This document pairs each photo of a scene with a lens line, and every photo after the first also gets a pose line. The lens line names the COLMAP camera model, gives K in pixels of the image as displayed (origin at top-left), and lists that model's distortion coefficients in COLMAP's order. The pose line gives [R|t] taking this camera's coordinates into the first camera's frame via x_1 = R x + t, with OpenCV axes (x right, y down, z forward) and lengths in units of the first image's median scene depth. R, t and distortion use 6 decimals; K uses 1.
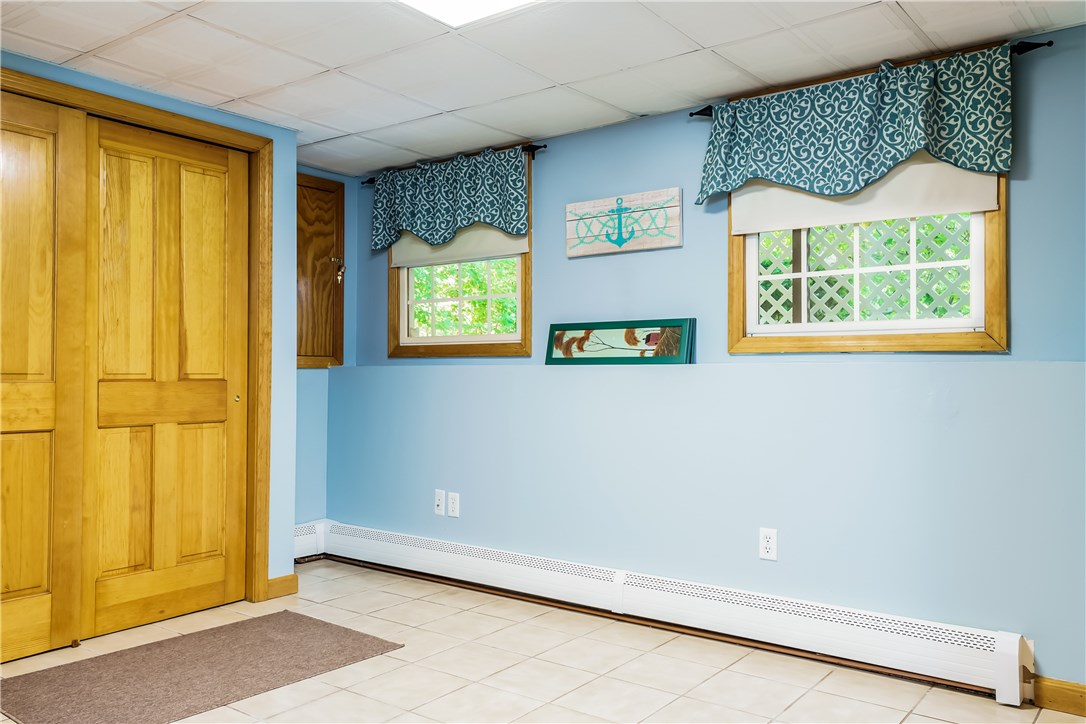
lens RADIAL K [[860.8, 0, 541.0], [0, 860.8, 360.2], [0, 0, 1]] dist [0.004608, 0.002038]
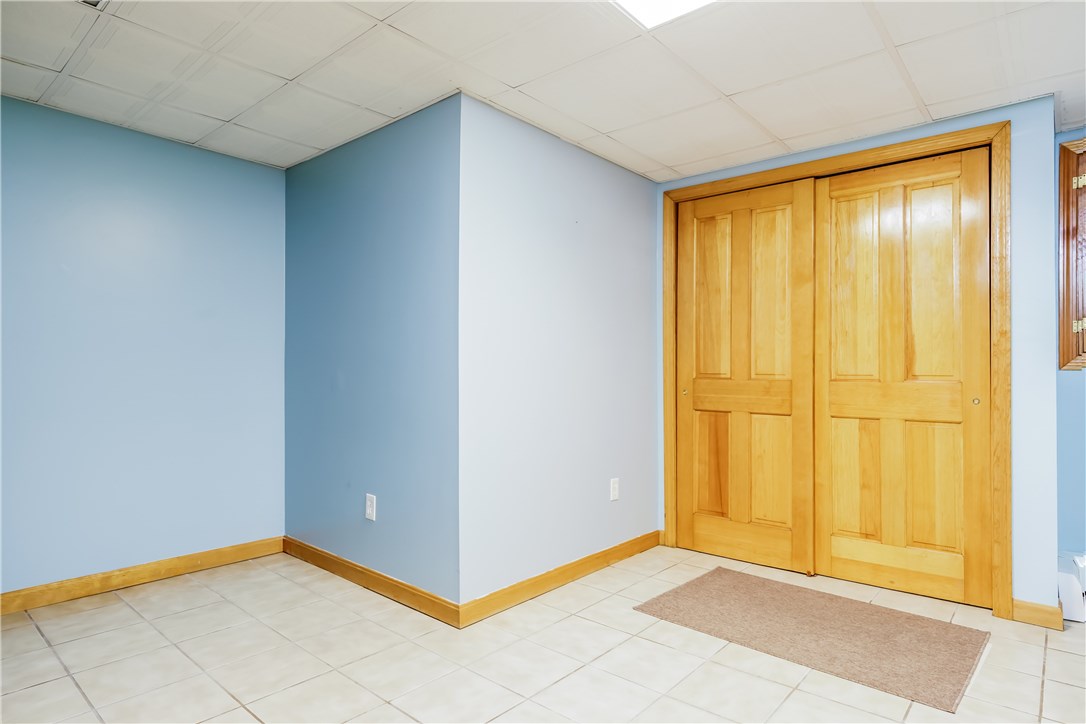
lens RADIAL K [[603.5, 0, 540.1], [0, 603.5, 369.0], [0, 0, 1]] dist [-0.018022, -0.000384]
pose [[-0.077272, -0.000613, -0.997010, 0.403500], [0.016838, 0.999856, -0.001920, 0.001131], [0.996868, -0.016936, -0.077251, 0.614508]]
